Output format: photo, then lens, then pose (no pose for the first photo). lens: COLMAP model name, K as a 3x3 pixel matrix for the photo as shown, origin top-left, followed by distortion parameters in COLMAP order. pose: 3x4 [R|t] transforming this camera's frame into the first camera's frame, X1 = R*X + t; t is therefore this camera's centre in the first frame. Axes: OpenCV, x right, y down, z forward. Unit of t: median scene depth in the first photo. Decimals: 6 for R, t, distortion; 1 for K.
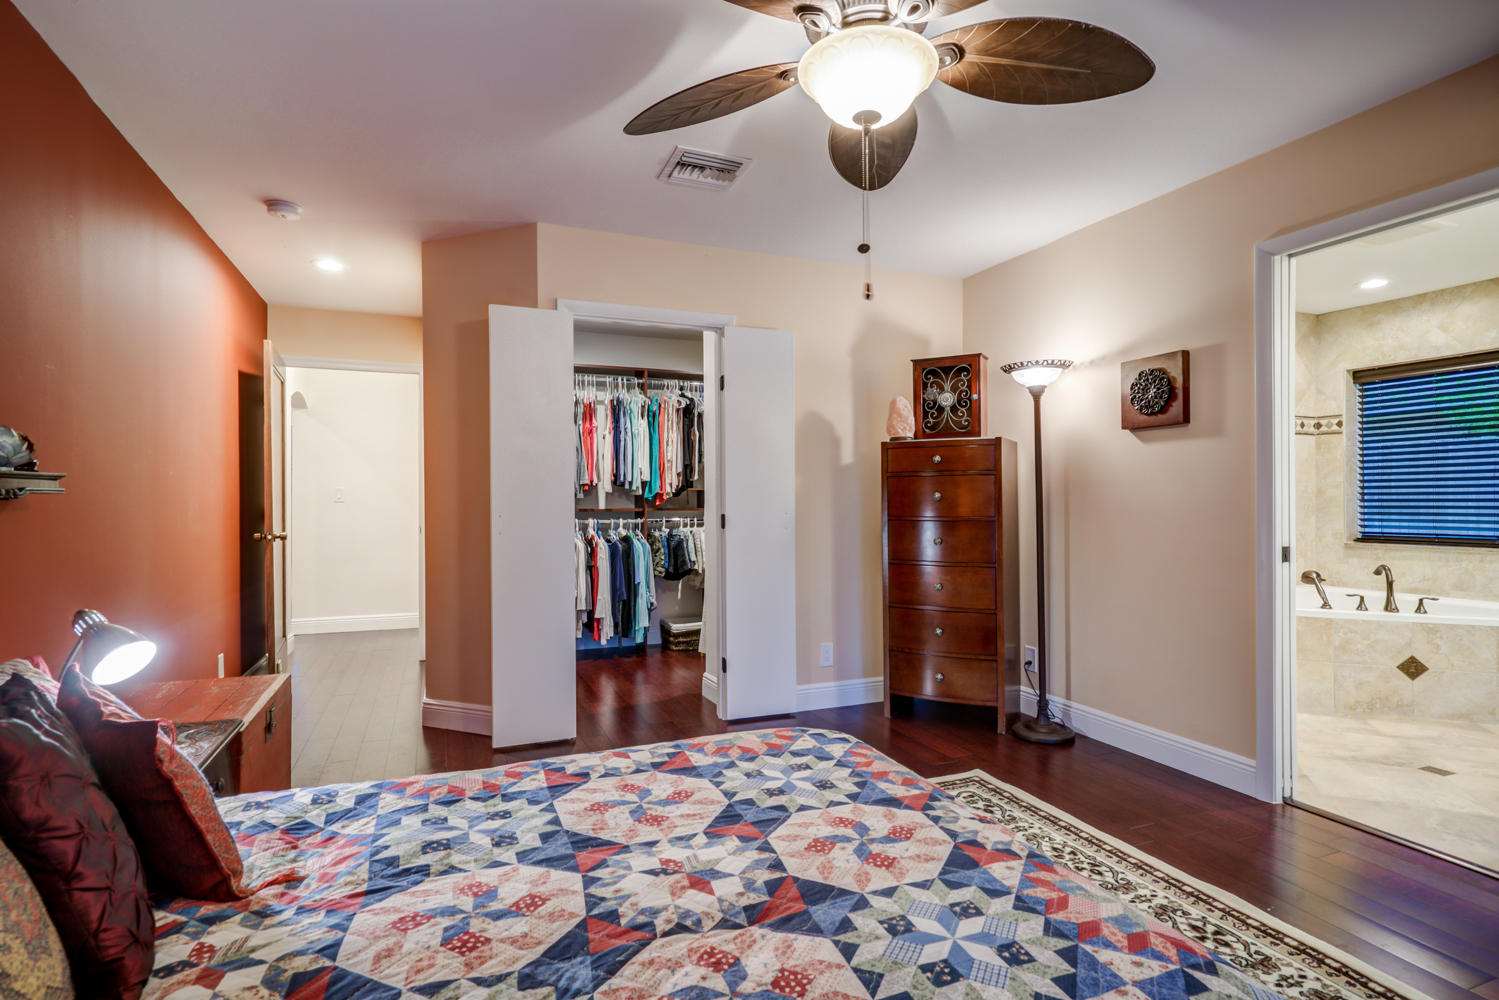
lens RADIAL K [[757.8, 0, 745.5], [0, 757.8, 501.0], [0, 0, 1]] dist [0.002353, 0.002218]
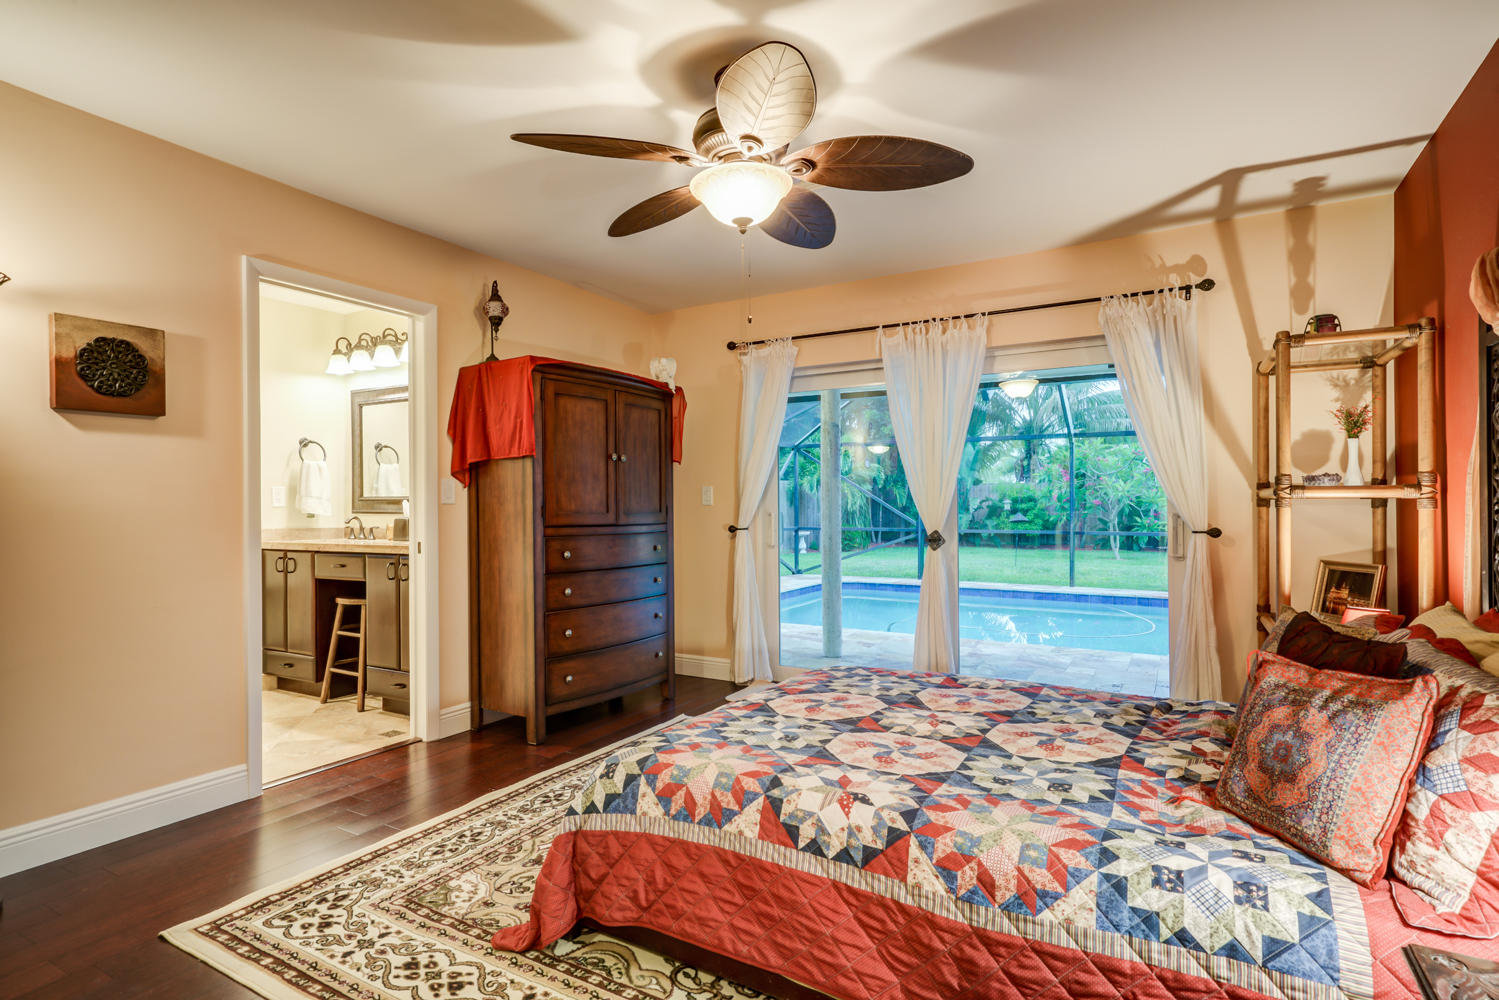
lens RADIAL K [[757.8, 0, 745.5], [0, 757.8, 501.0], [0, 0, 1]] dist [0.002353, 0.002218]
pose [[-0.614781, 0.006639, 0.788670, -0.637236], [0.004943, 0.999977, -0.004565, -0.000817], [-0.788683, 0.001092, -0.614800, 1.293432]]
